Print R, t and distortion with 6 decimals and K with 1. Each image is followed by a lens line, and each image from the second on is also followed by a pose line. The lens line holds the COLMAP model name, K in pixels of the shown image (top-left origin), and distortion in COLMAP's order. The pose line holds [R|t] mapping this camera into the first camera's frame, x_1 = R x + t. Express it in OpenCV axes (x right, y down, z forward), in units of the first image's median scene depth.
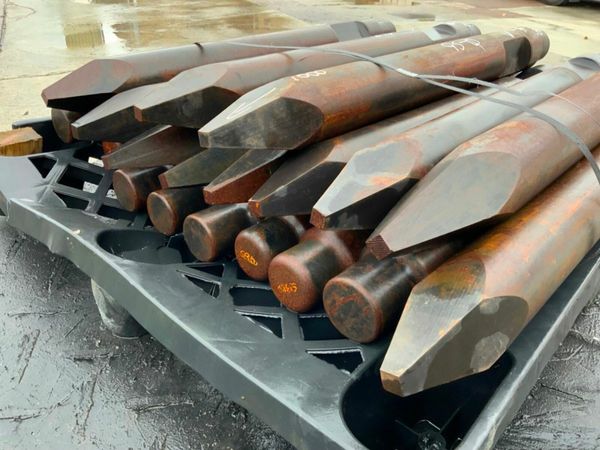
lens RADIAL K [[497.8, 0, 301.7], [0, 497.8, 228.5], [0, 0, 1]] dist [0.111749, -0.218695]
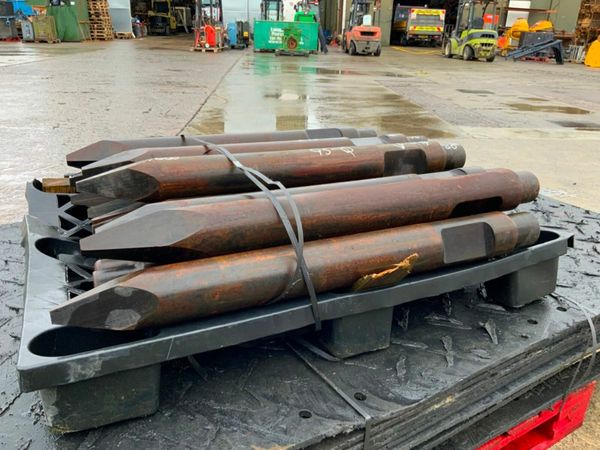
lens RADIAL K [[497.8, 0, 301.7], [0, 497.8, 228.5], [0, 0, 1]] dist [0.111749, -0.218695]
pose [[0.926541, 0.133806, -0.351593, 0.845384], [-0.191266, 0.972350, -0.133986, 0.034634], [0.323943, 0.191391, 0.926515, -0.250117]]
